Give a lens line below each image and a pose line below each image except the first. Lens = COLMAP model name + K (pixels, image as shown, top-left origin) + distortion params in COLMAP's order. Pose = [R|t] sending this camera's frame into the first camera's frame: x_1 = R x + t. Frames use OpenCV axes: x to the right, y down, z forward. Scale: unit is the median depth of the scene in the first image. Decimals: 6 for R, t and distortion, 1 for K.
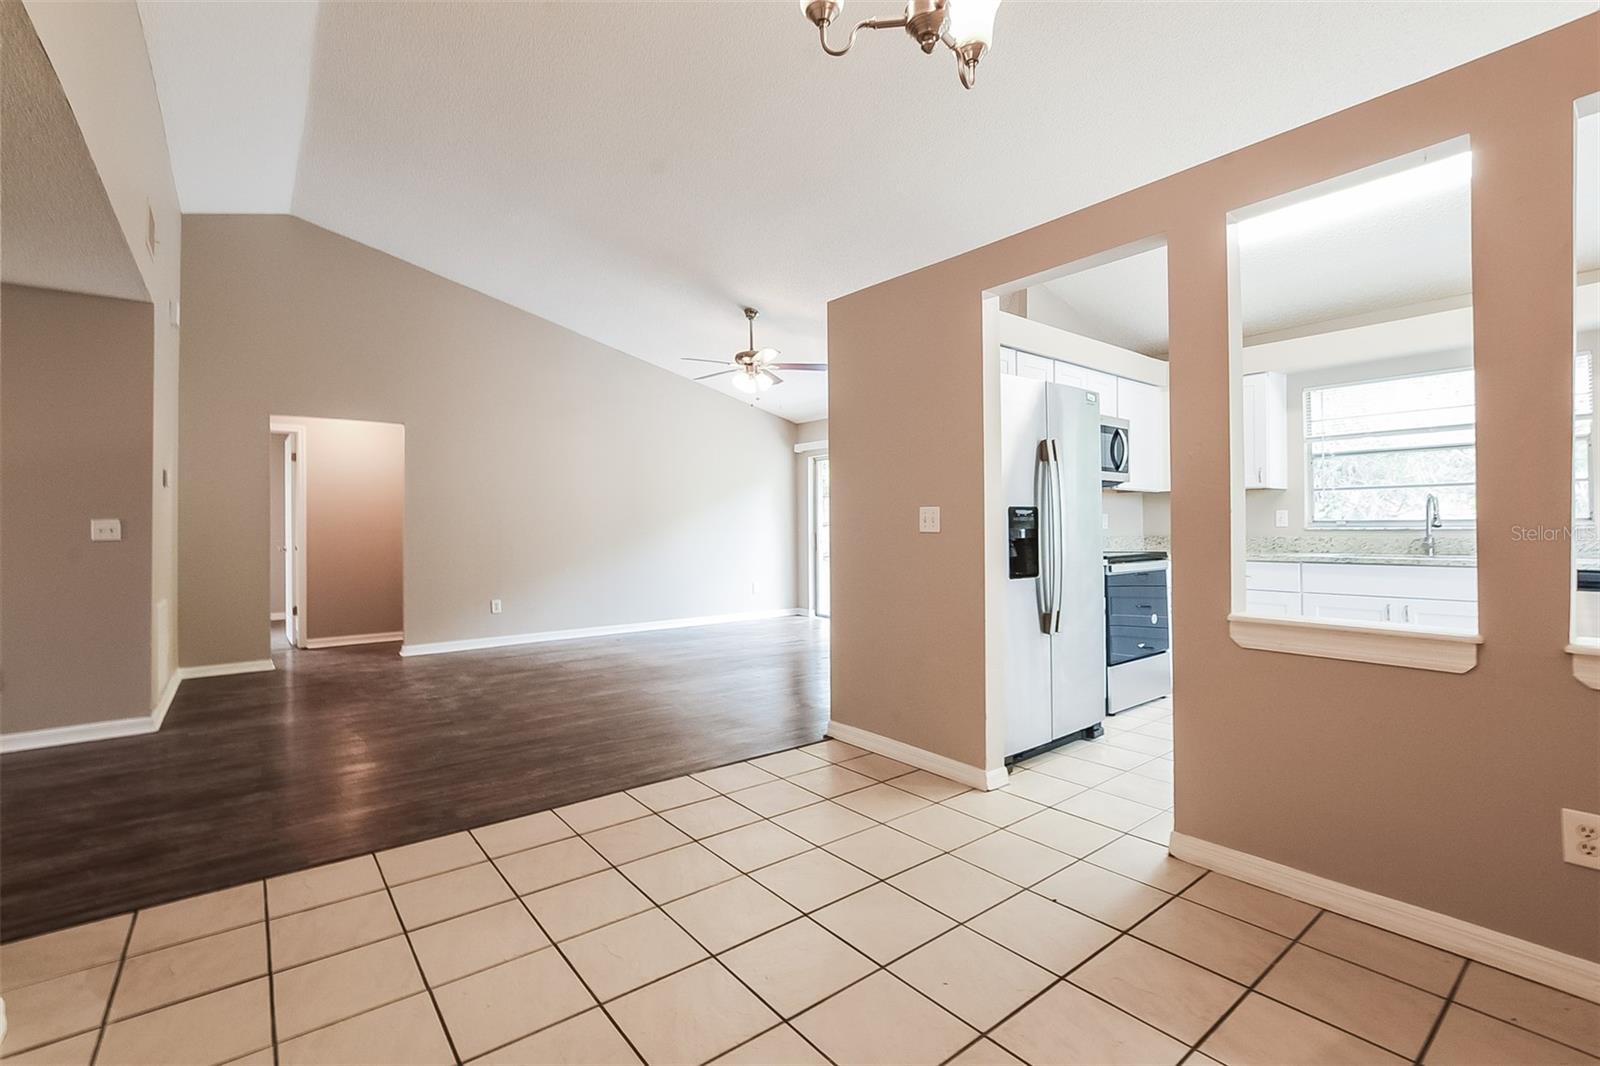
lens RADIAL K [[709.7, 0, 801.8], [0, 709.7, 523.9], [0, 0, 1]] dist [-0.011311, 0.000820]
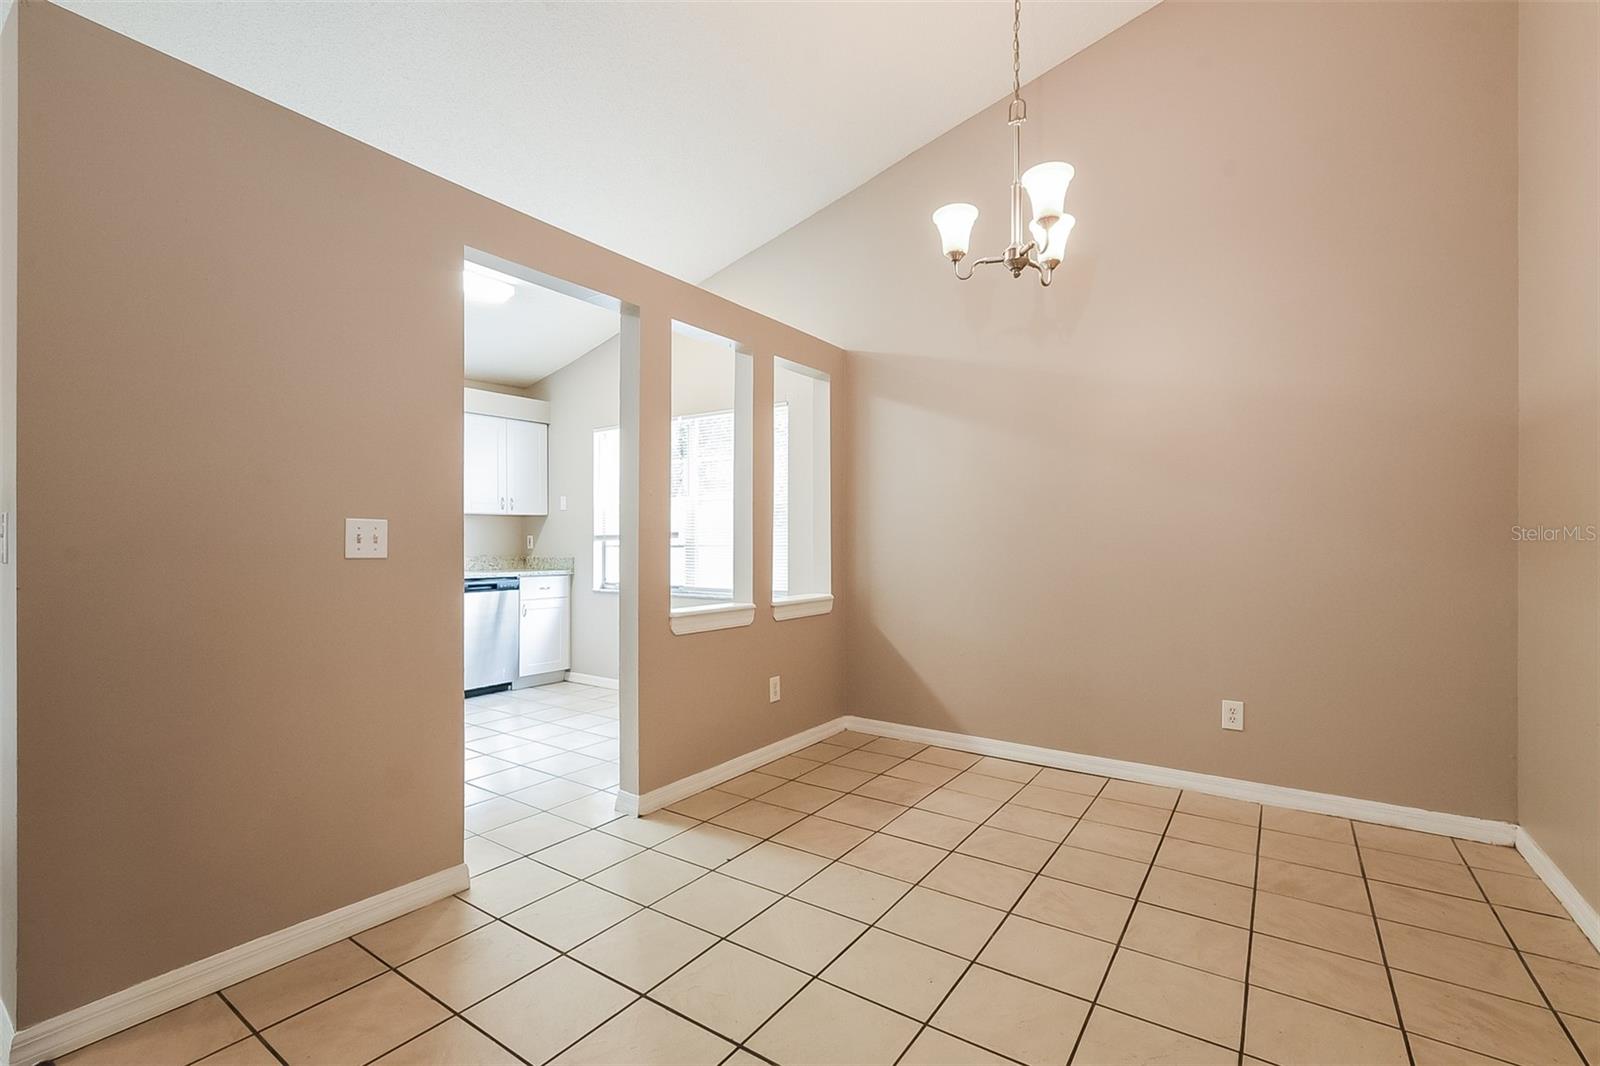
lens RADIAL K [[709.7, 0, 803.6], [0, 709.7, 546.2], [0, 0, 1]] dist [-0.011311, 0.000820]
pose [[-0.288100, 0.000397, 0.957600, -0.707948], [-0.007906, 0.999965, -0.002793, -0.000077], [-0.957568, -0.008375, -0.288087, 1.042766]]
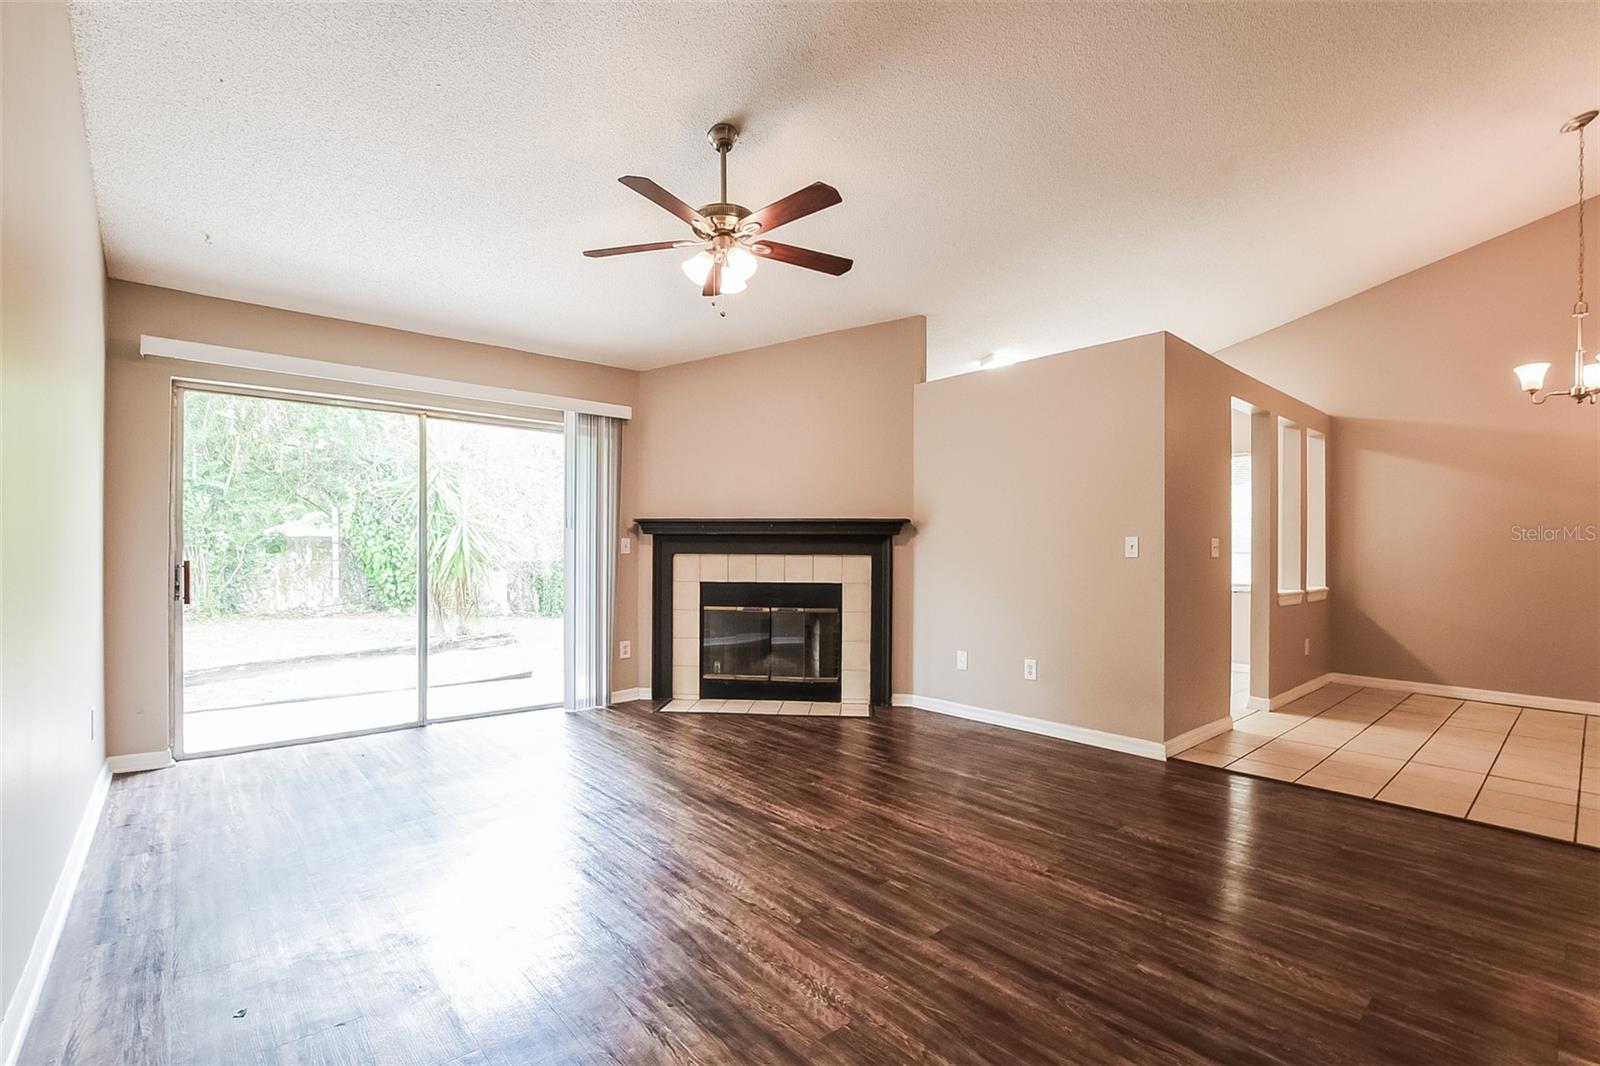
lens RADIAL K [[709.7, 0, 797.5], [0, 709.7, 545.1], [0, 0, 1]] dist [-0.011311, 0.000820]
pose [[-0.029662, 0.009863, 0.999511, -1.493360], [-0.009801, 0.999900, -0.010158, 0.009231], [-0.999512, -0.010098, -0.029562, 2.404708]]
